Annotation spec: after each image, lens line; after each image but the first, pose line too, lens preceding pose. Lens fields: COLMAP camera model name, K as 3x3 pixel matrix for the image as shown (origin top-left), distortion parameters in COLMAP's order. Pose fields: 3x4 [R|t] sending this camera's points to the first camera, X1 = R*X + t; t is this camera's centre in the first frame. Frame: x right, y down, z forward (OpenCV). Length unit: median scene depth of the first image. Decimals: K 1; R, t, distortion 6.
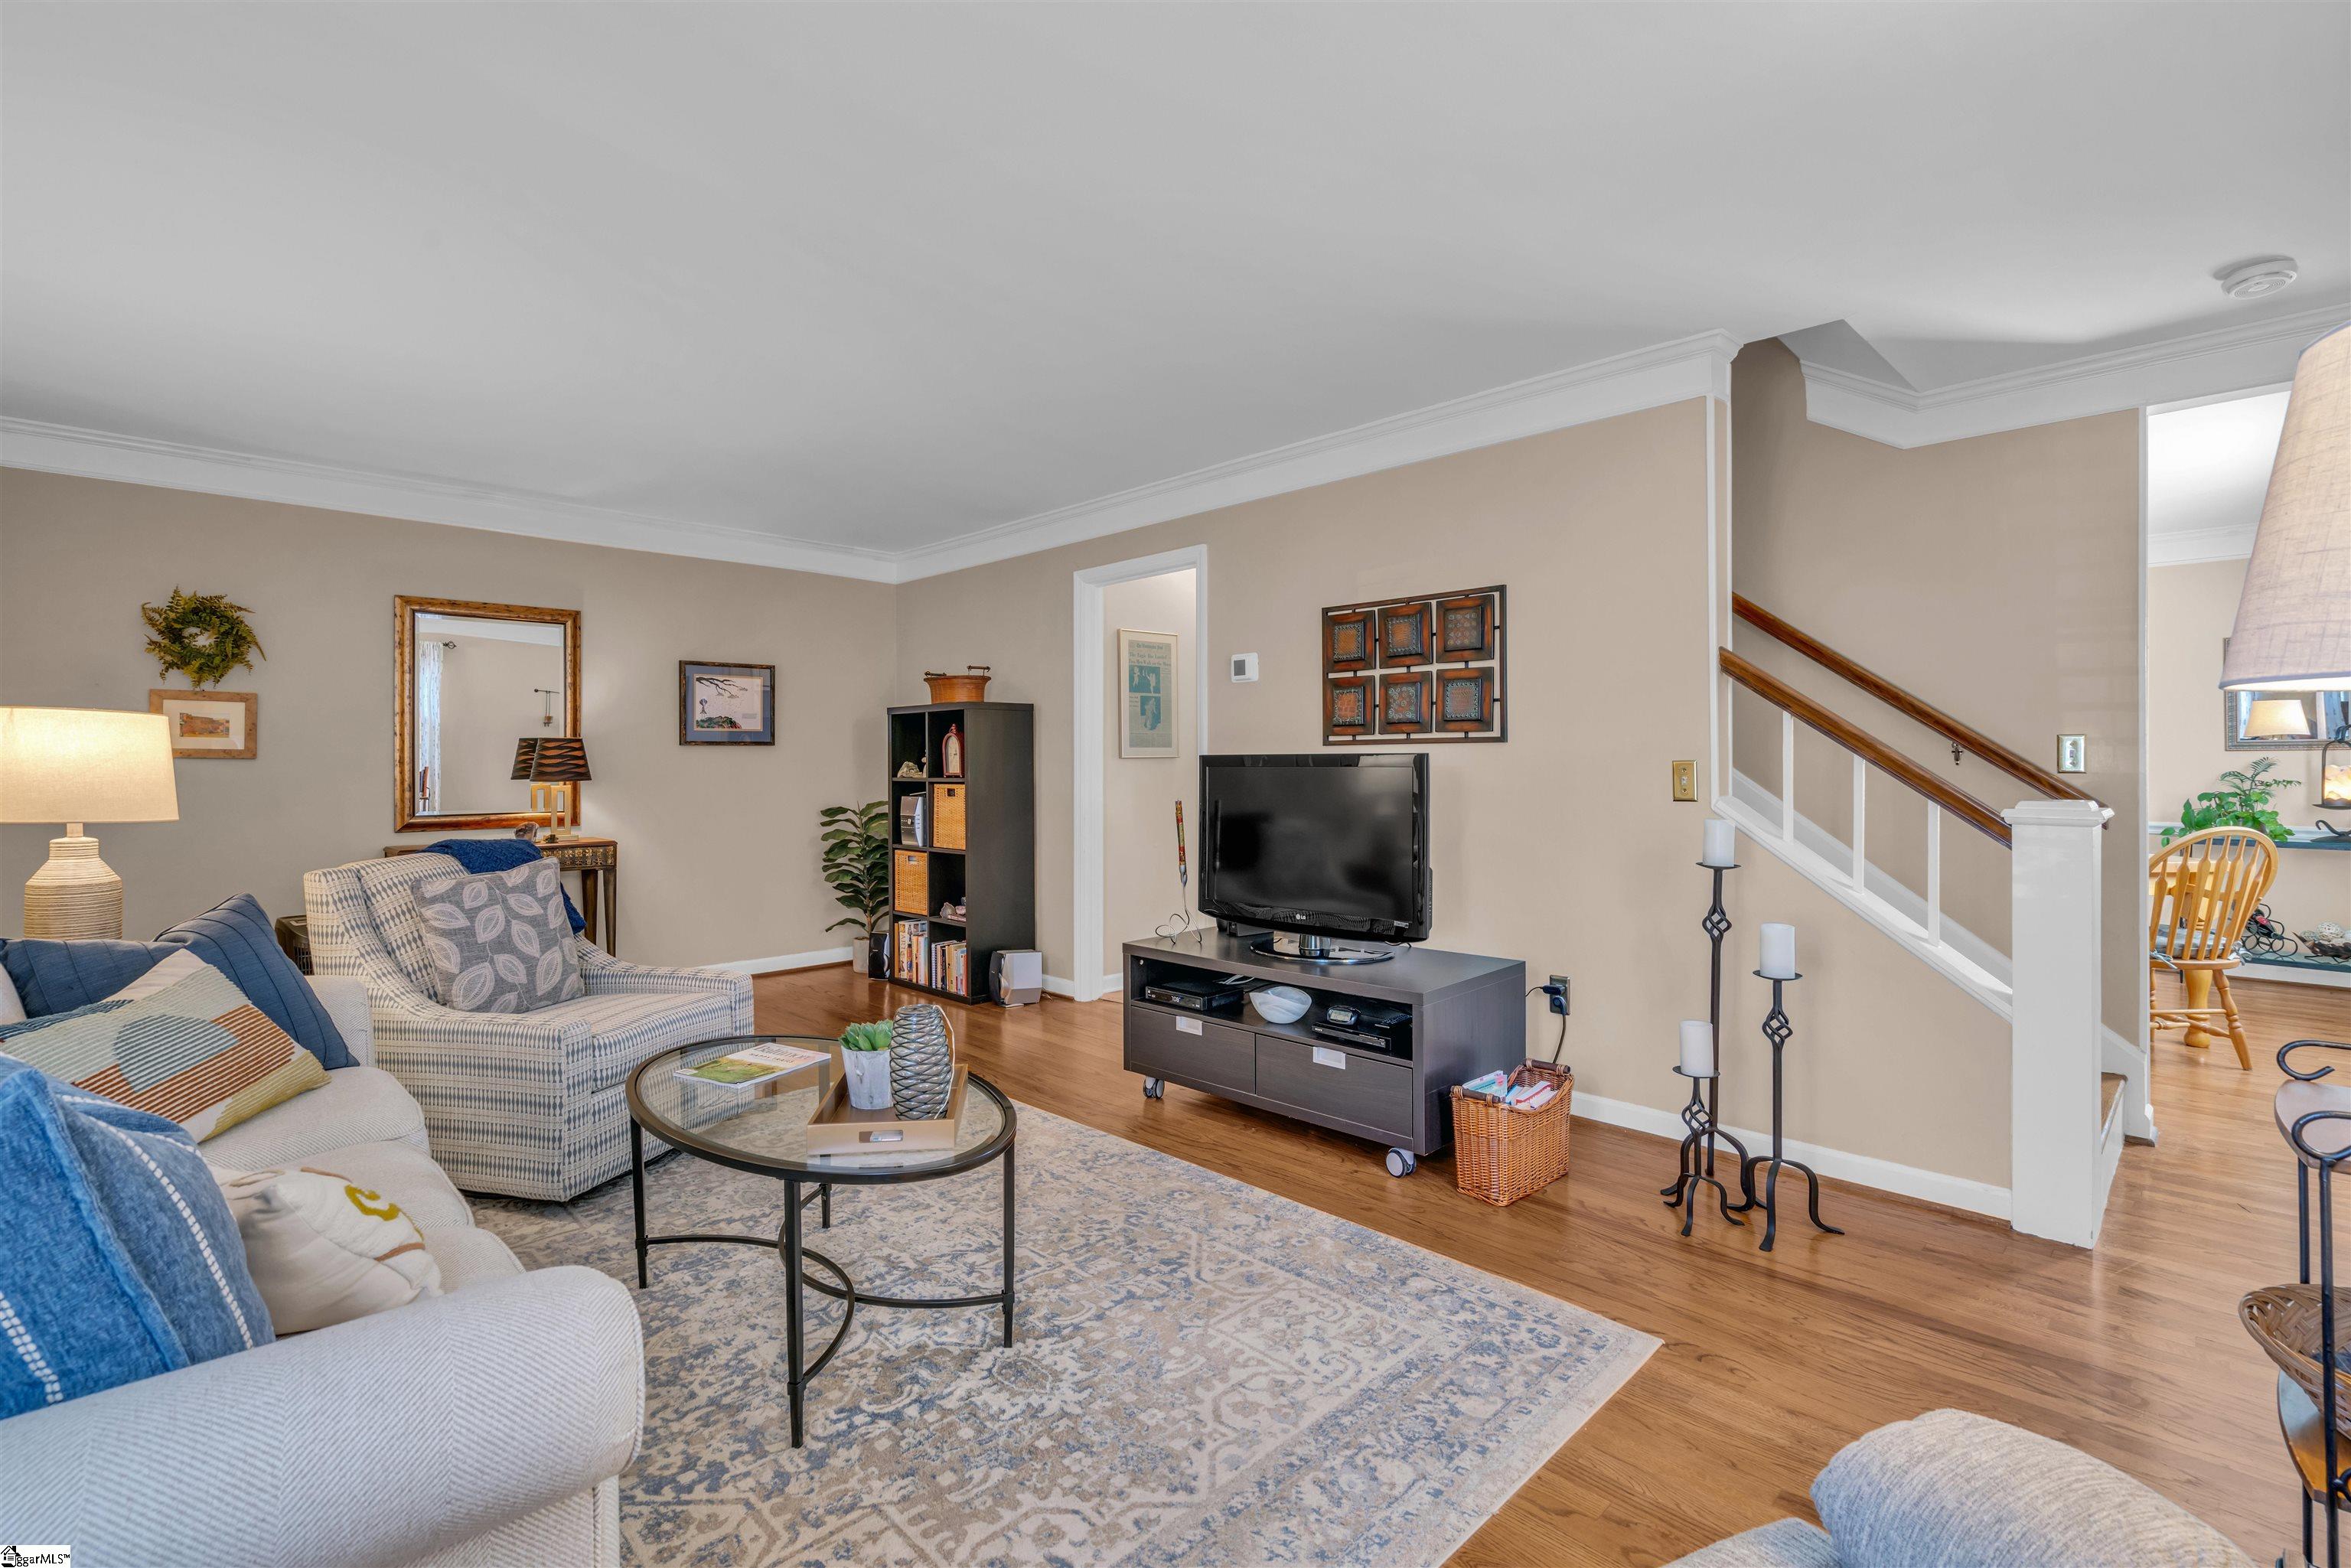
lens RADIAL K [[1061.6, 0, 1182.0], [0, 1061.6, 765.2], [0, 0, 1]] dist [-0.010548, 0.002039]
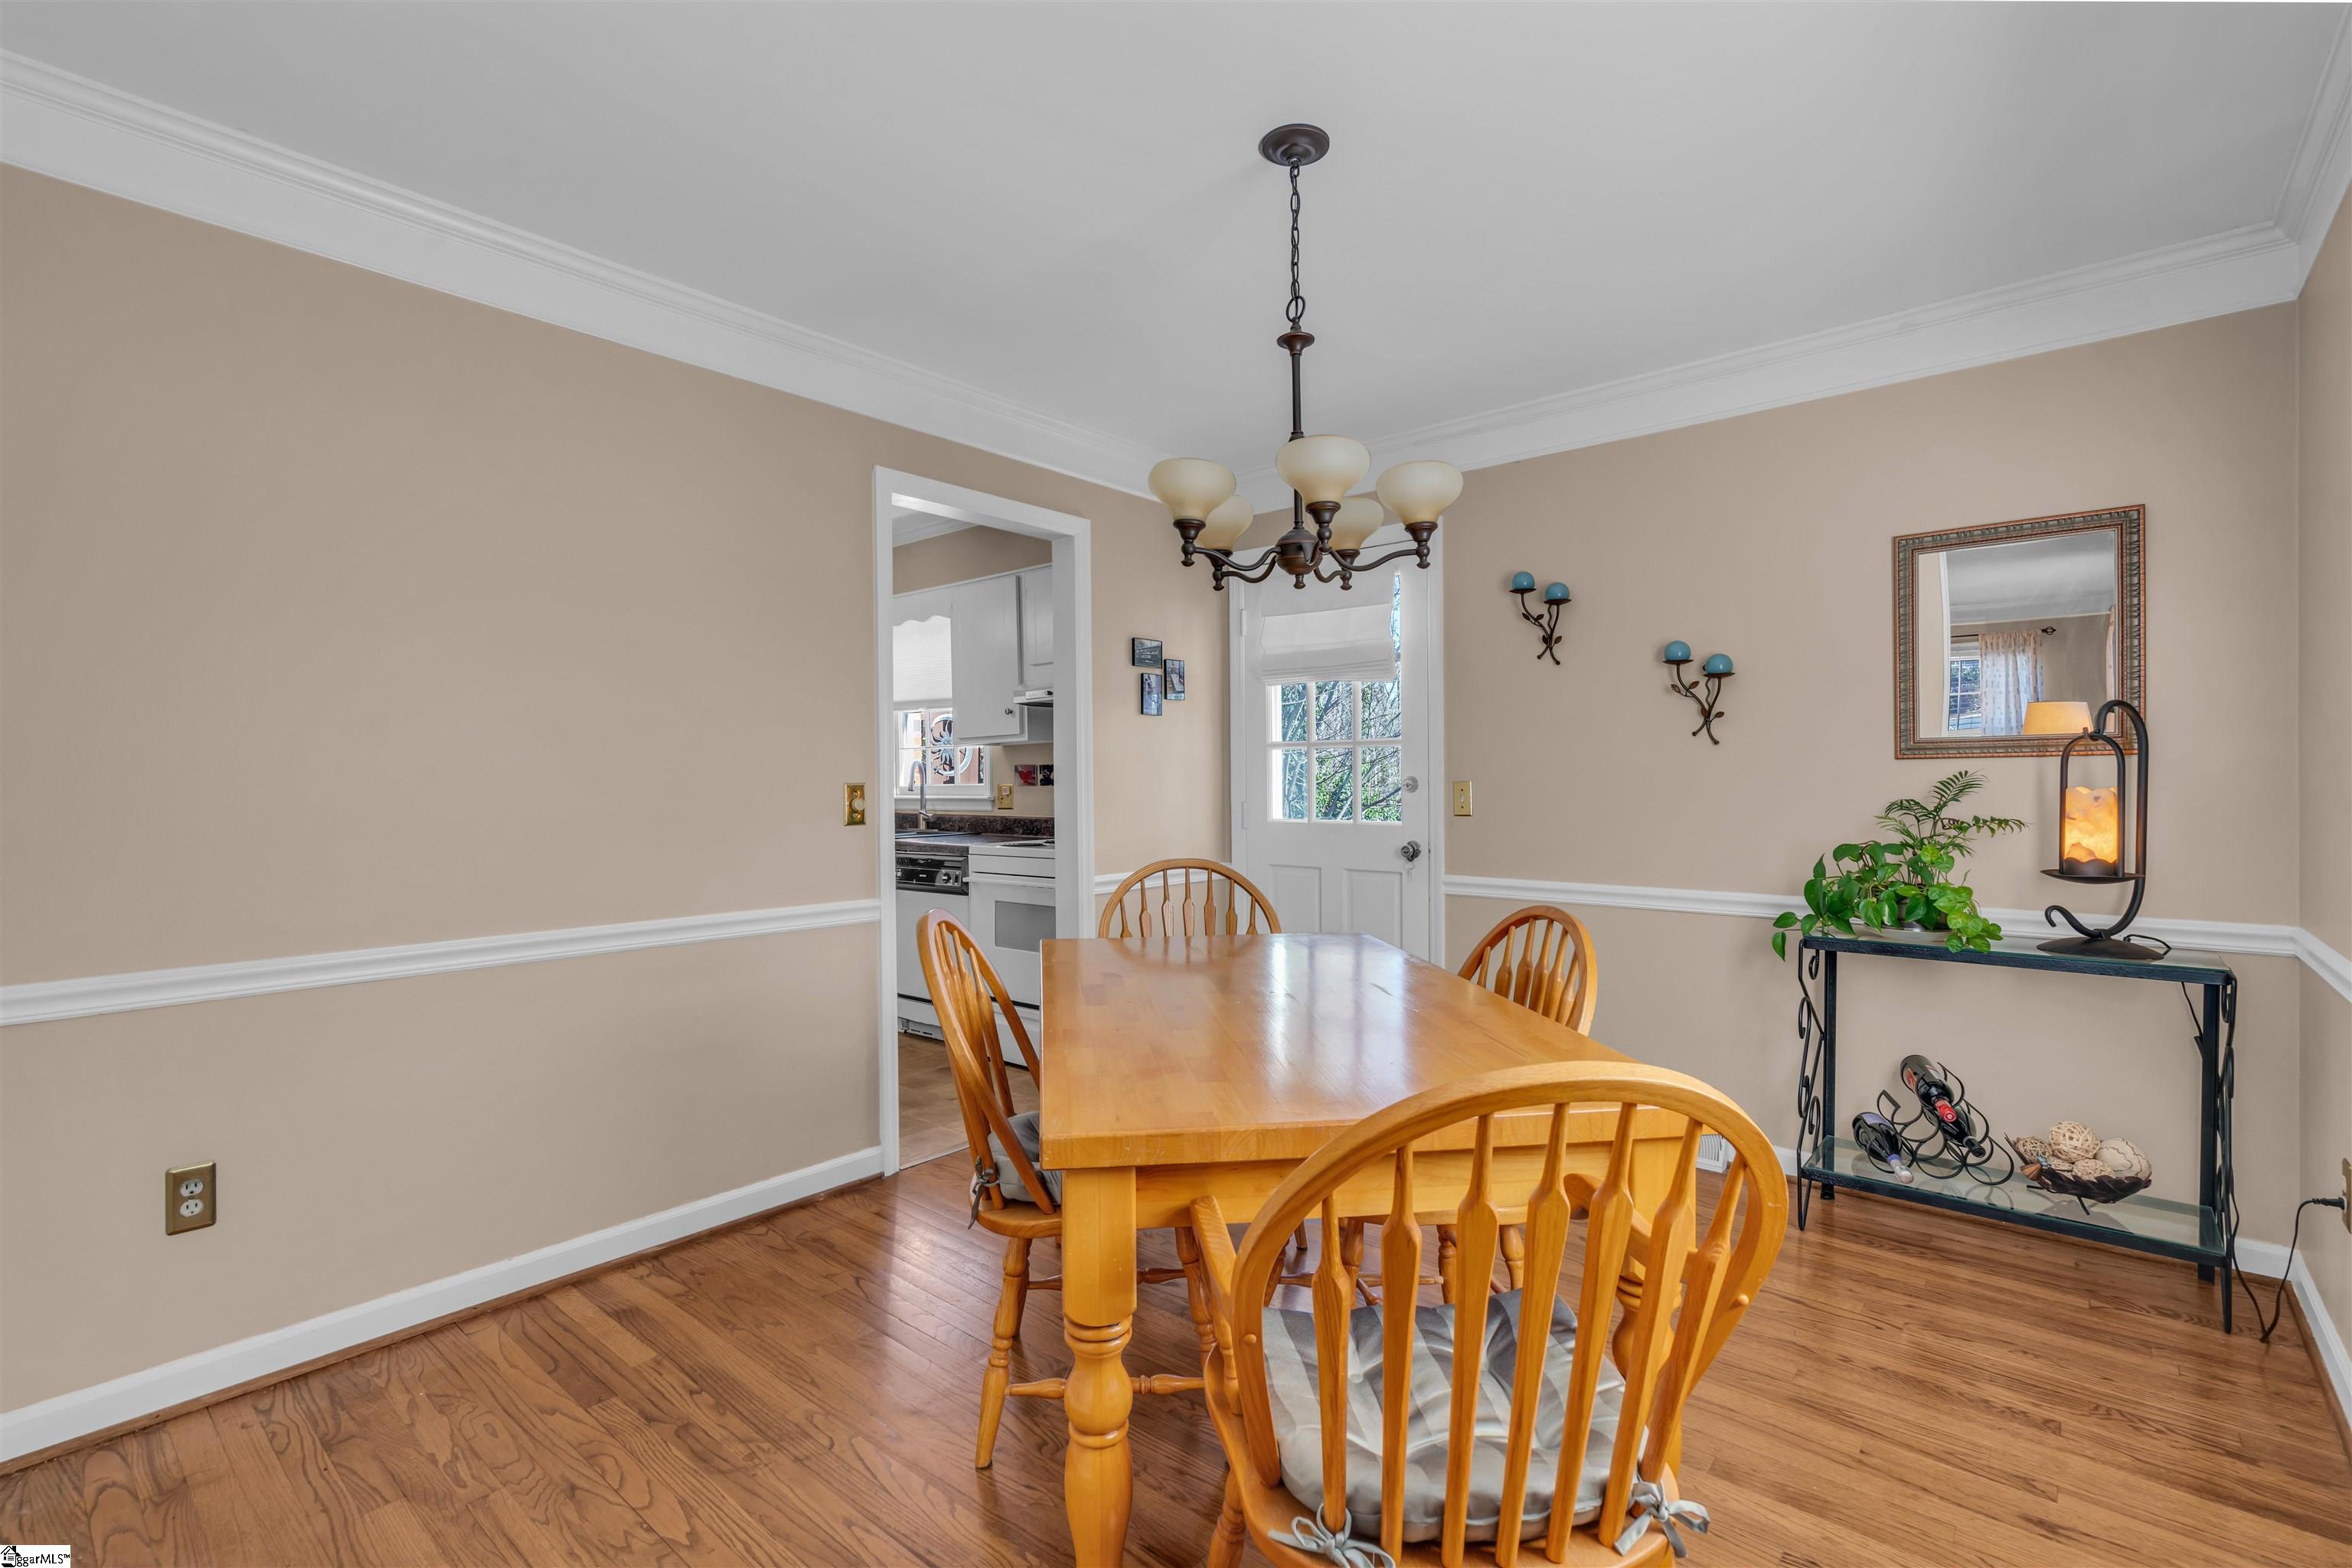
lens RADIAL K [[1062.0, 0, 1169.6], [0, 1062.0, 793.7], [0, 0, 1]] dist [-0.010548, 0.002039]
pose [[0.996642, -0.007781, 0.081508, 0.848762], [0.006887, 0.999913, 0.011243, -0.007109], [-0.081589, -0.010644, 0.996609, 0.734716]]
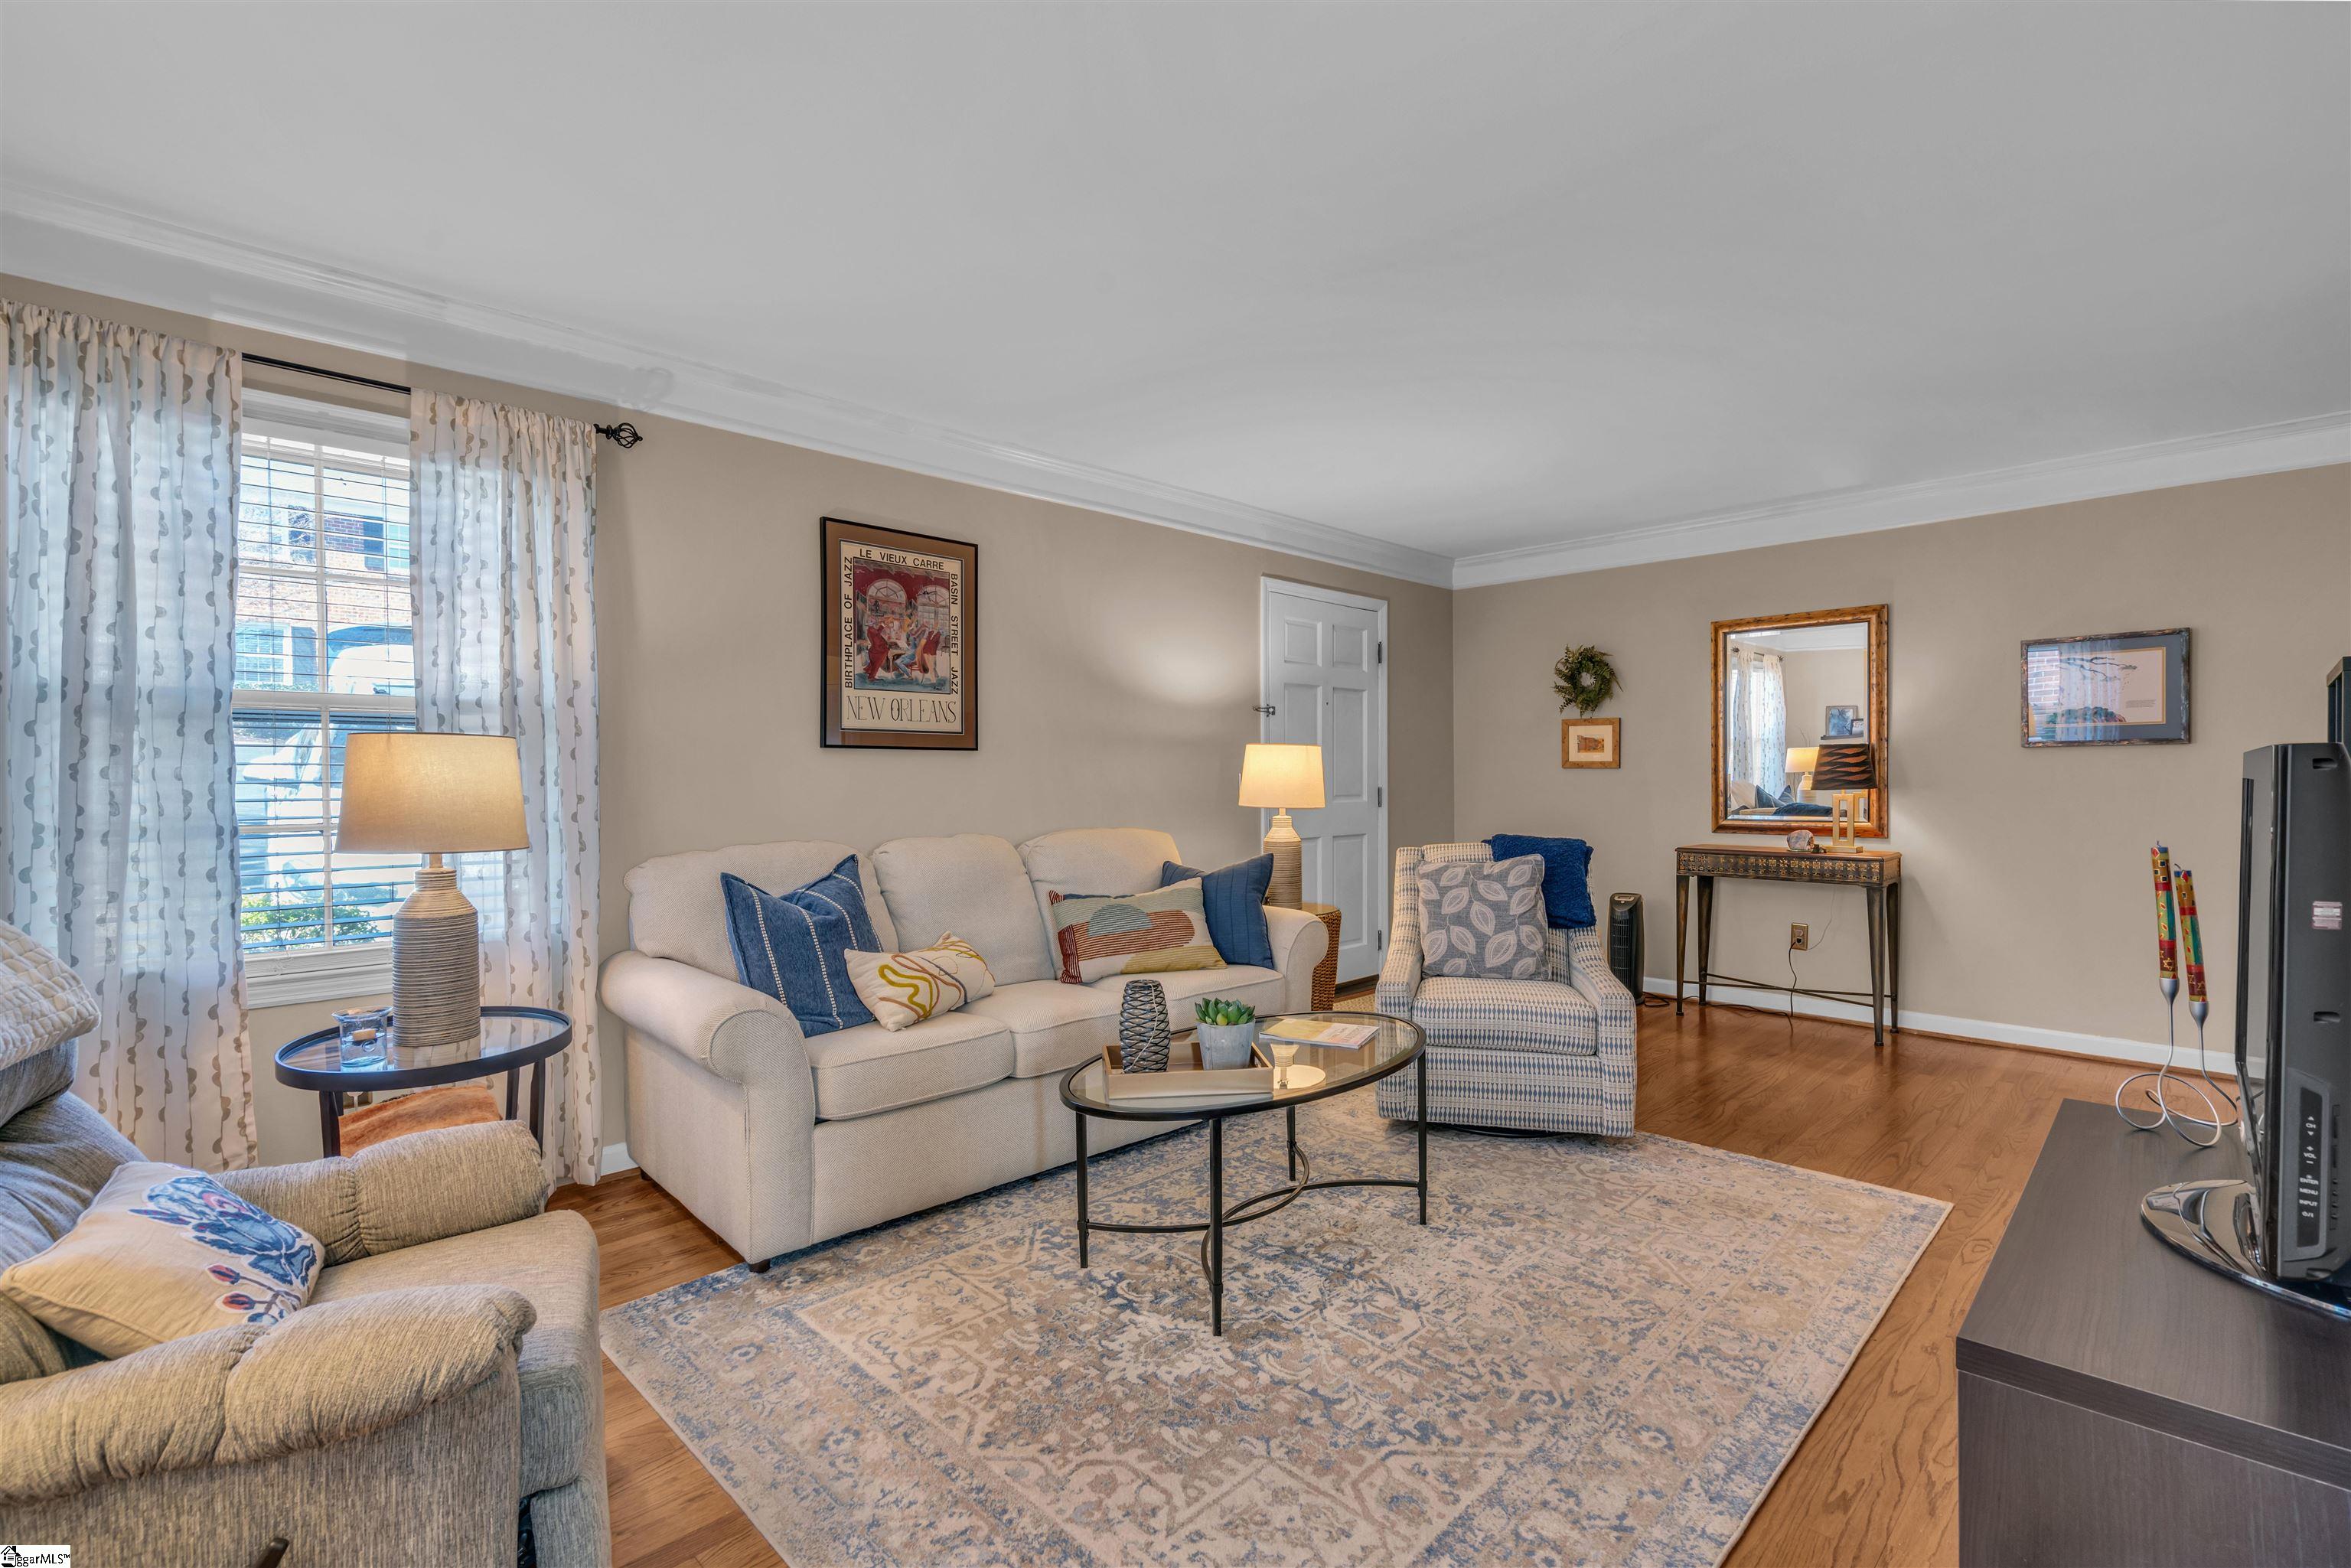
lens RADIAL K [[1061.6, 0, 1180.5], [0, 1061.6, 791.1], [0, 0, 1]] dist [-0.010548, 0.002039]
pose [[-0.006017, 0.017319, -0.999832, 0.458404], [0.004518, 0.999840, 0.017292, -0.003180], [0.999972, -0.004413, -0.006095, 0.511101]]
